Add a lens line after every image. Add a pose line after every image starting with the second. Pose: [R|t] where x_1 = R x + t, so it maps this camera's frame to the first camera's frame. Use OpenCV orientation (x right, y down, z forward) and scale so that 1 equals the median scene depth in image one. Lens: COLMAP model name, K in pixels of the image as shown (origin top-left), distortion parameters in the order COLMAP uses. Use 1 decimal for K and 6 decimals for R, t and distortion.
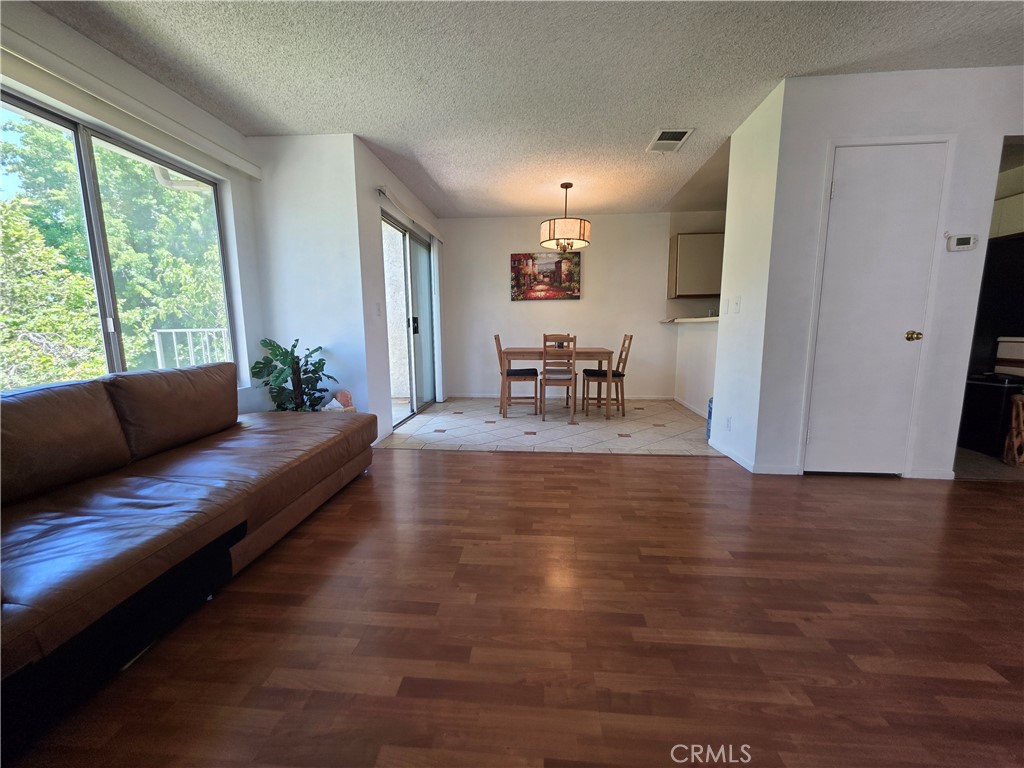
lens RADIAL K [[416.9, 0, 504.8], [0, 416.9, 389.3], [0, 0, 1]] dist [0.002214, 0.000057]
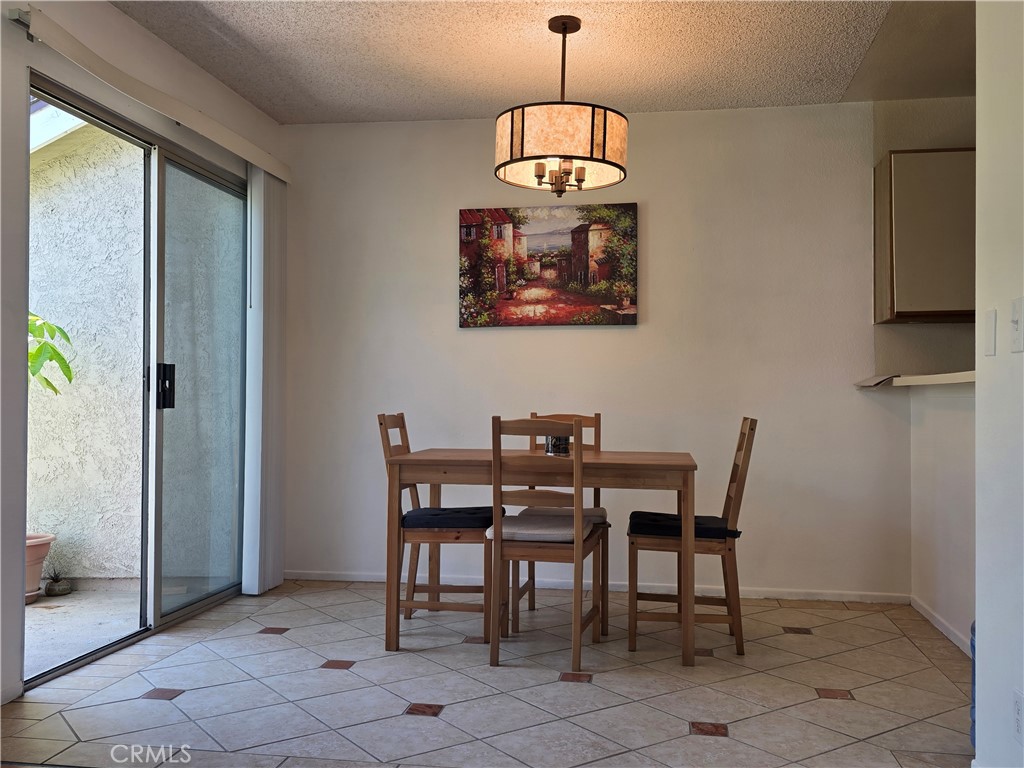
lens RADIAL K [[949.8, 0, 512.0], [0, 949.8, 384.0], [0, 0, 1]] dist [0.056188, -0.009535]
pose [[0.997648, 0.009746, -0.067856, 0.138075], [-0.020845, 0.986100, -0.164839, -0.019369], [0.065306, 0.165866, 0.983984, 0.166917]]
